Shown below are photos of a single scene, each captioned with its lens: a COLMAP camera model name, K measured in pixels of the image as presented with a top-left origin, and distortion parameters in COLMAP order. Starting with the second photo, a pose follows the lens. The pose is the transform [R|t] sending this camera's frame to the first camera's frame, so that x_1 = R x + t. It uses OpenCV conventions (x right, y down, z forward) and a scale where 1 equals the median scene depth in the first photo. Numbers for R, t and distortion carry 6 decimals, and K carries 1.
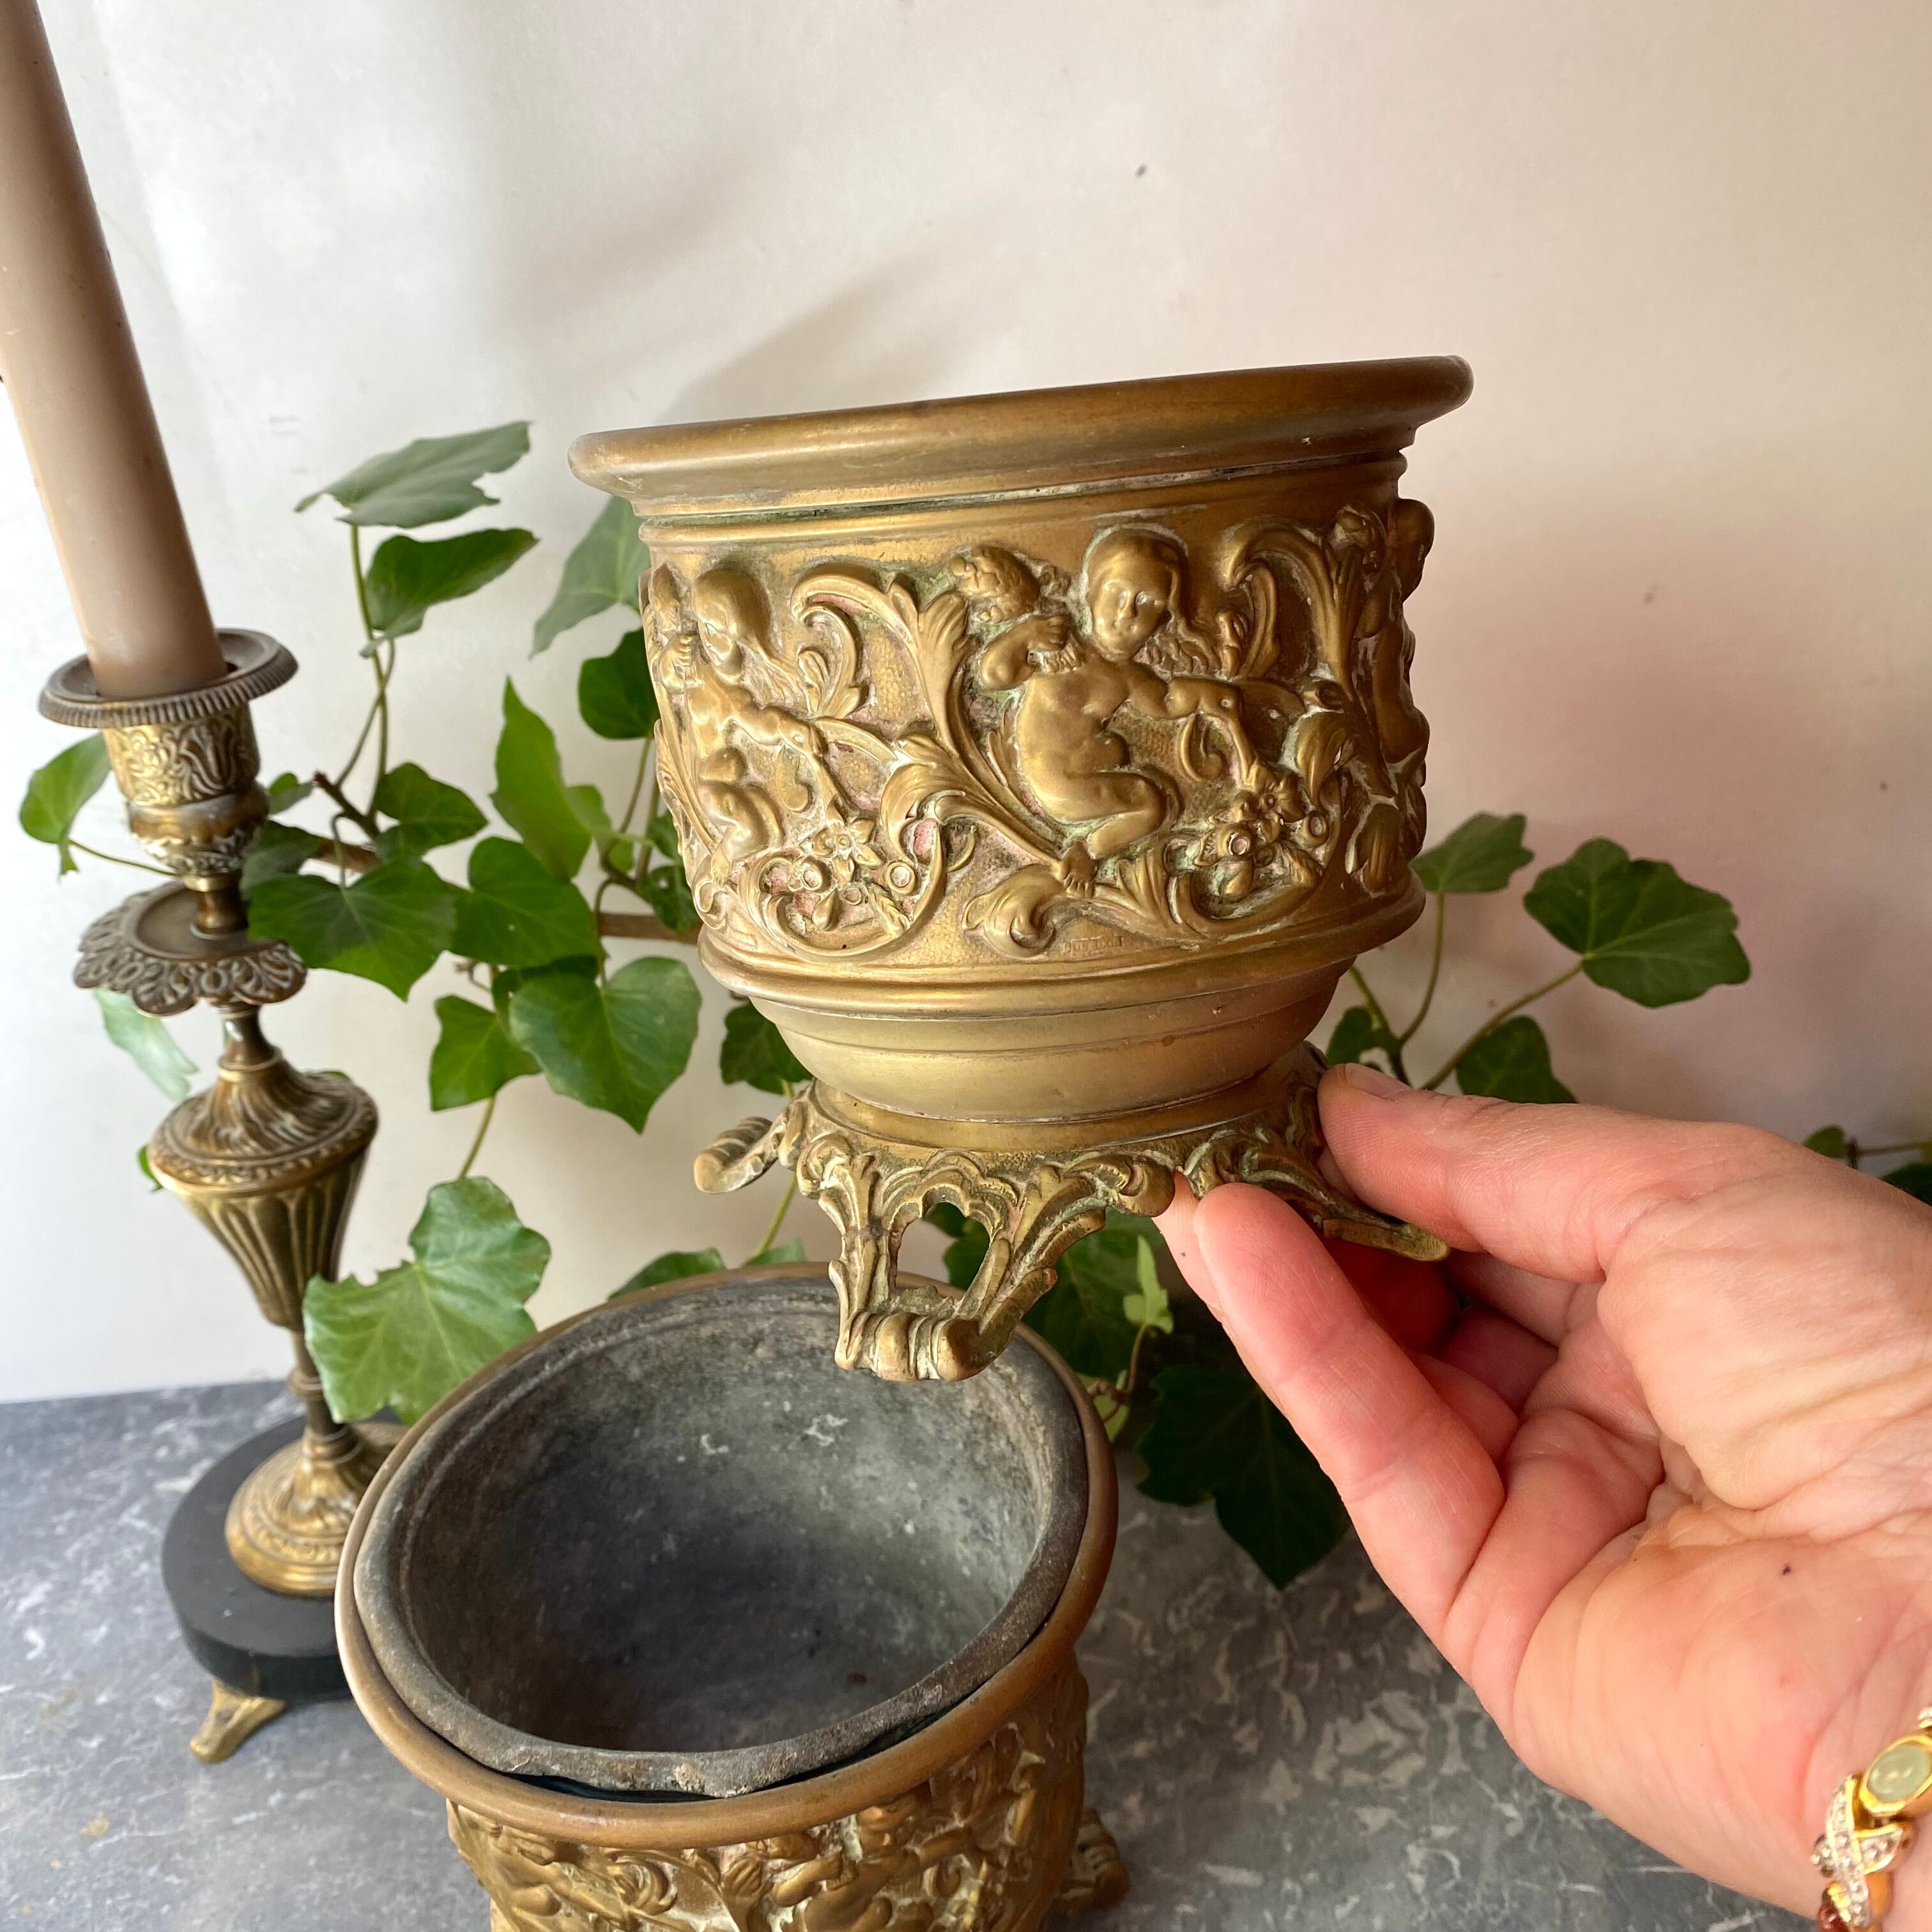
lens RADIAL K [[2030.4, 0, 972.9], [0, 2030.4, 957.0], [0, 0, 1]] dist [-0.004902, 0.000000]
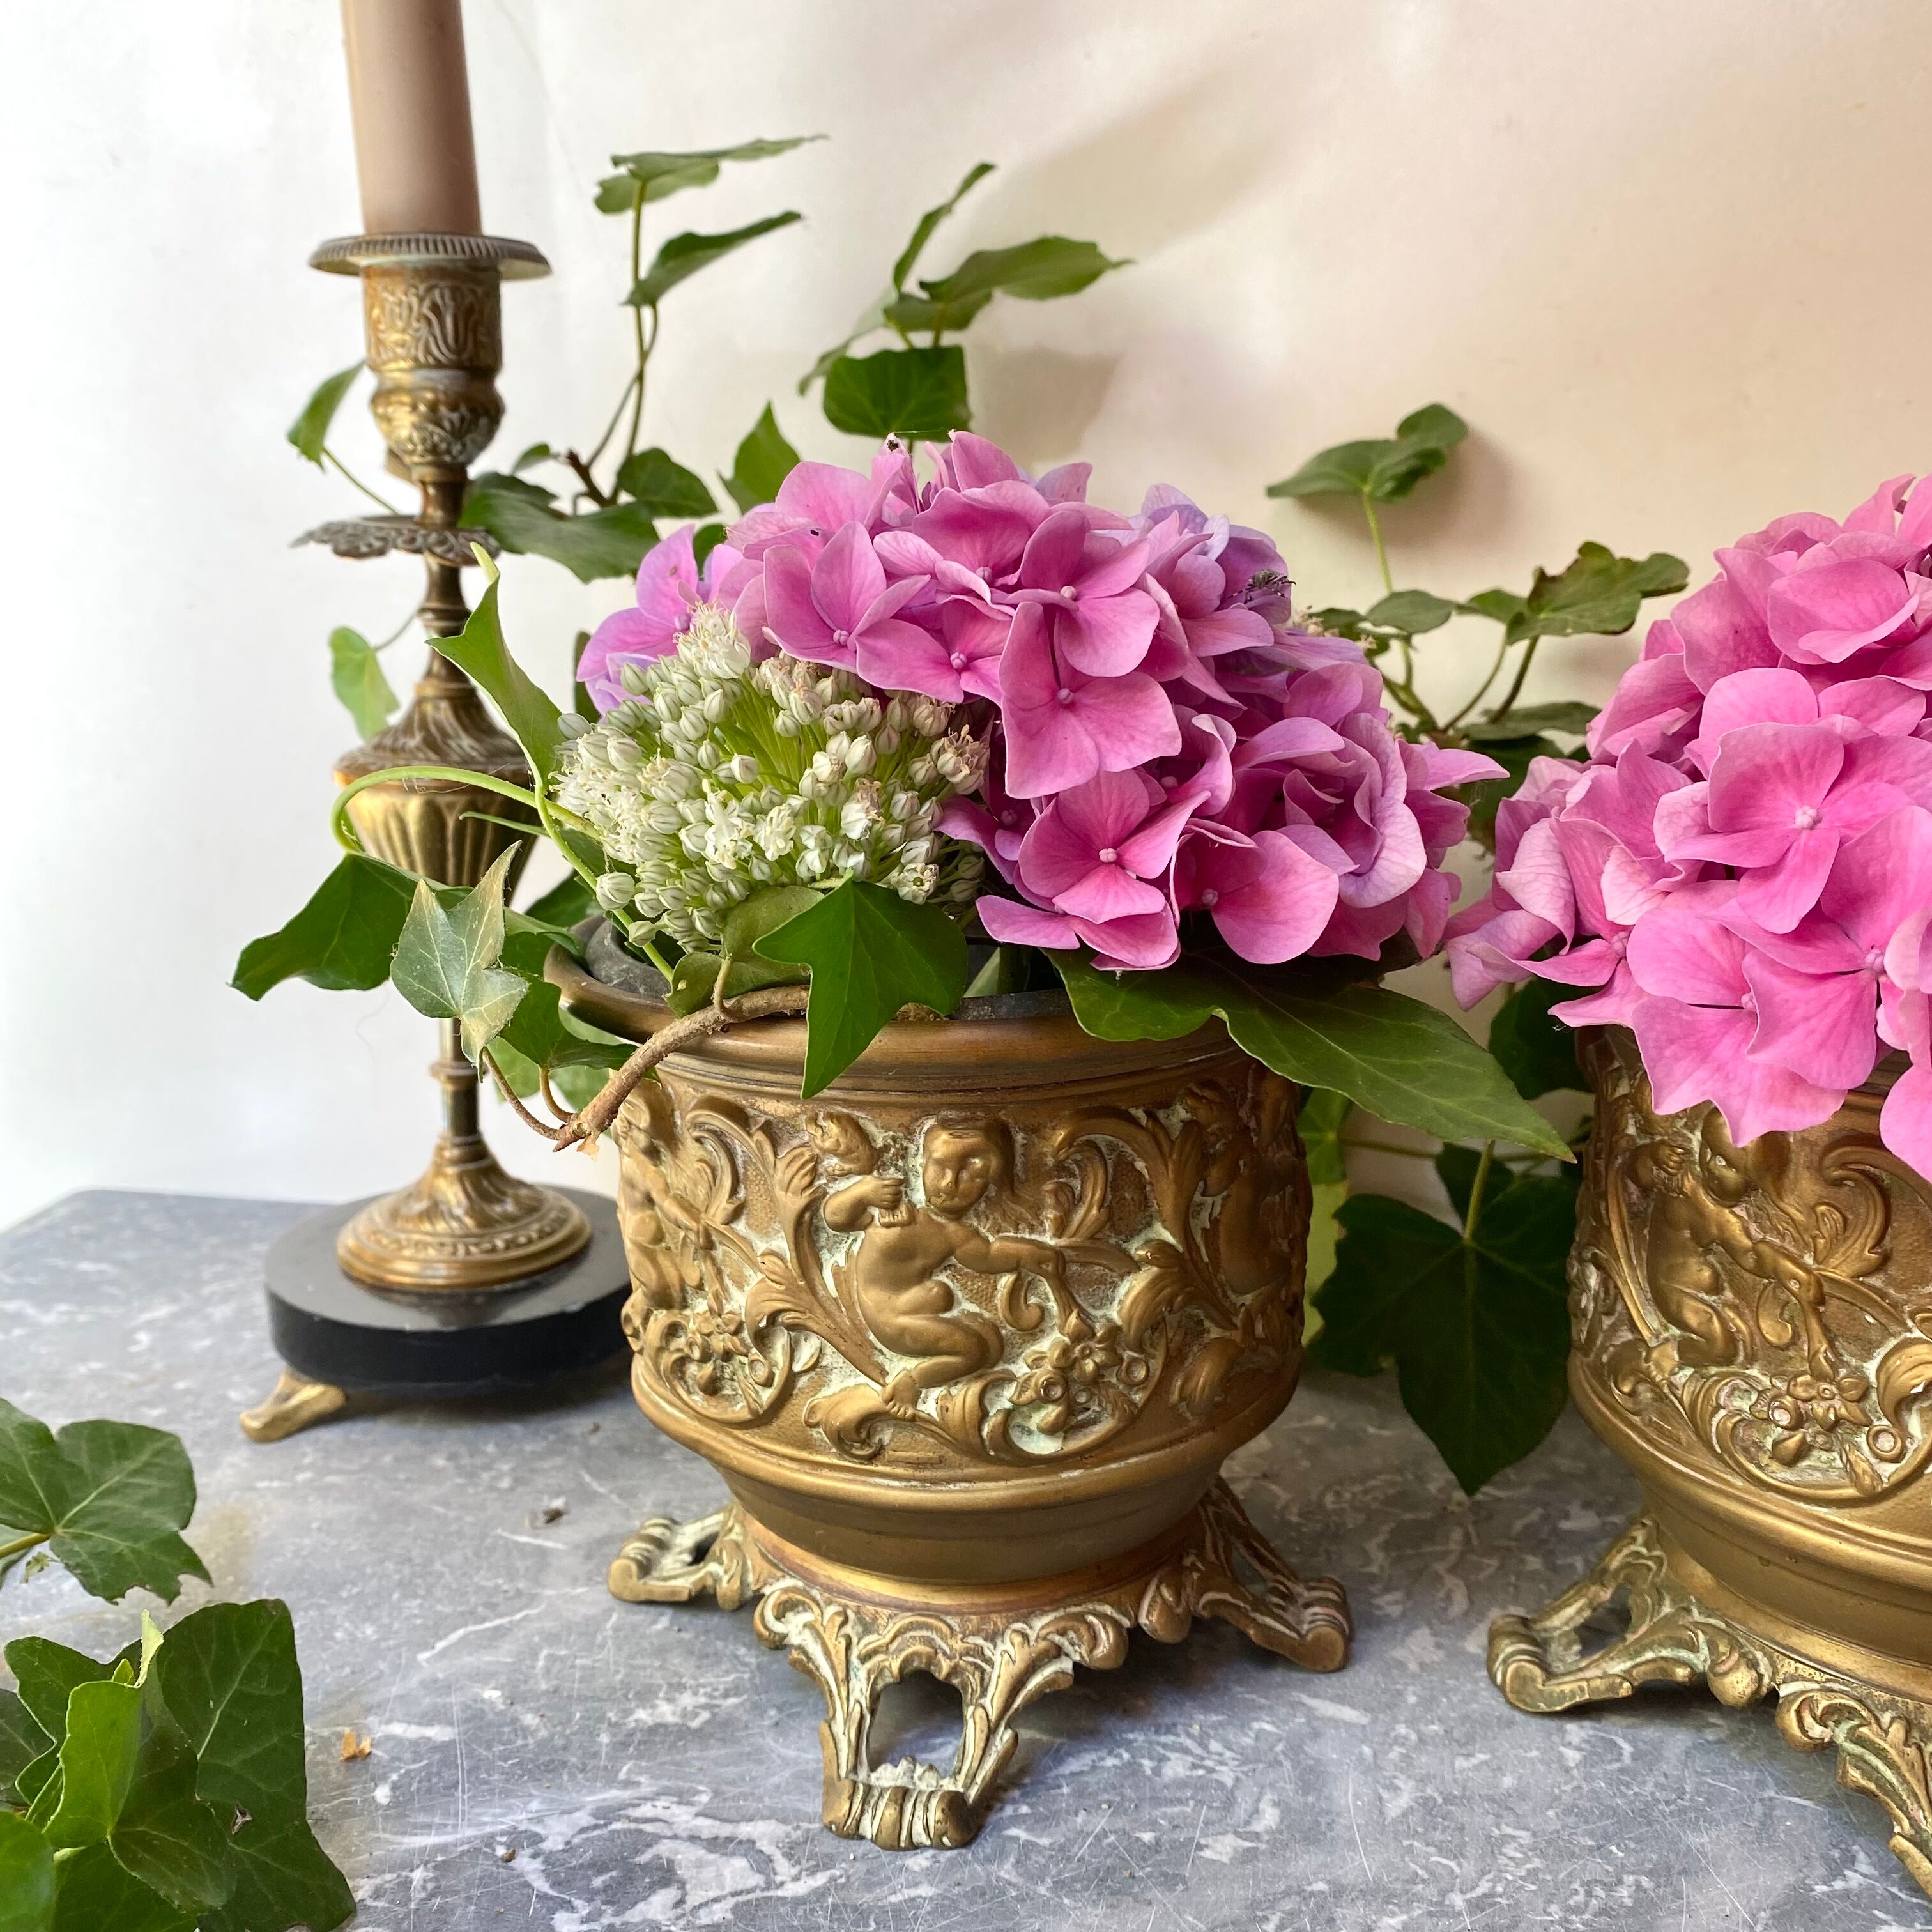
lens RADIAL K [[2030.4, 0, 955.0], [0, 2030.4, 993.2], [0, 0, 1]] dist [-0.004902, 0.000000]
pose [[0.964177, 0.110338, -0.241223, 0.145652], [-0.163393, 0.963424, -0.212406, 0.374698], [0.208964, 0.244211, 0.946940, 0.148833]]
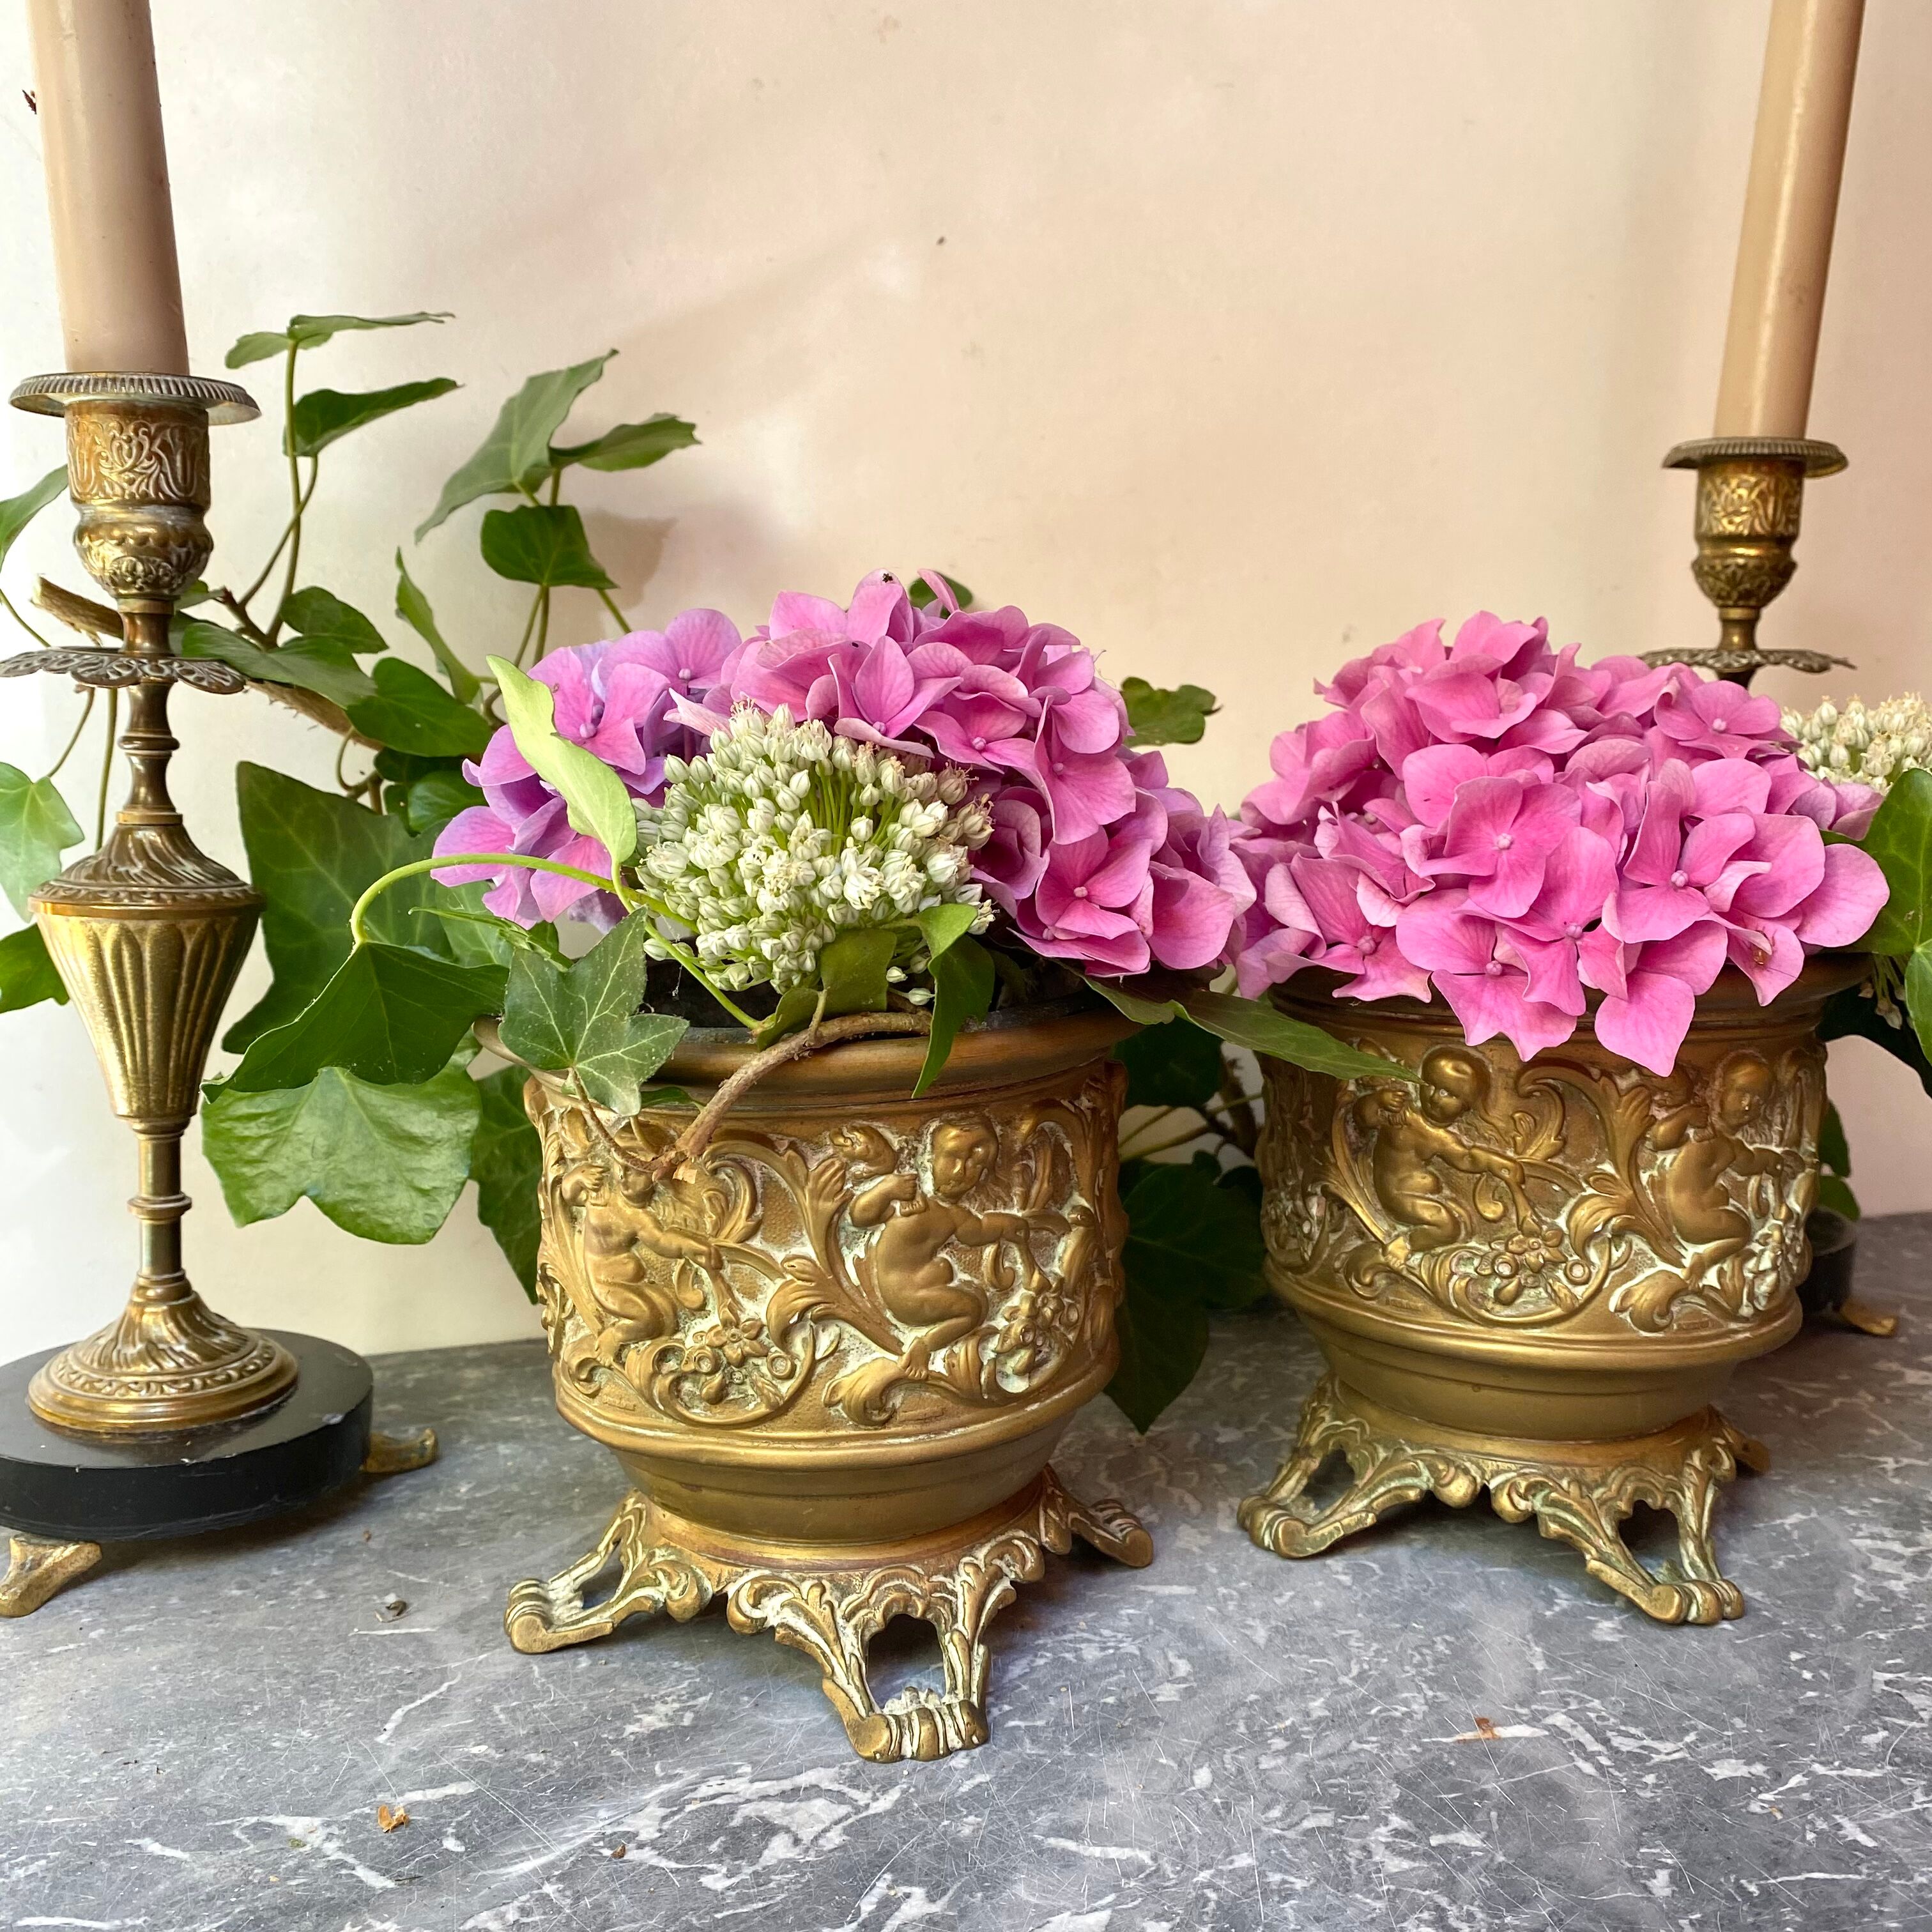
lens RADIAL K [[2030.4, 0, 963.5], [0, 2030.4, 975.8], [0, 0, 1]] dist [-0.004902, 0.000000]
pose [[0.973139, 0.017553, 0.229548, -0.198298], [0.059977, 0.943328, -0.326398, 0.486011], [-0.222269, 0.331398, 0.916936, 0.021406]]
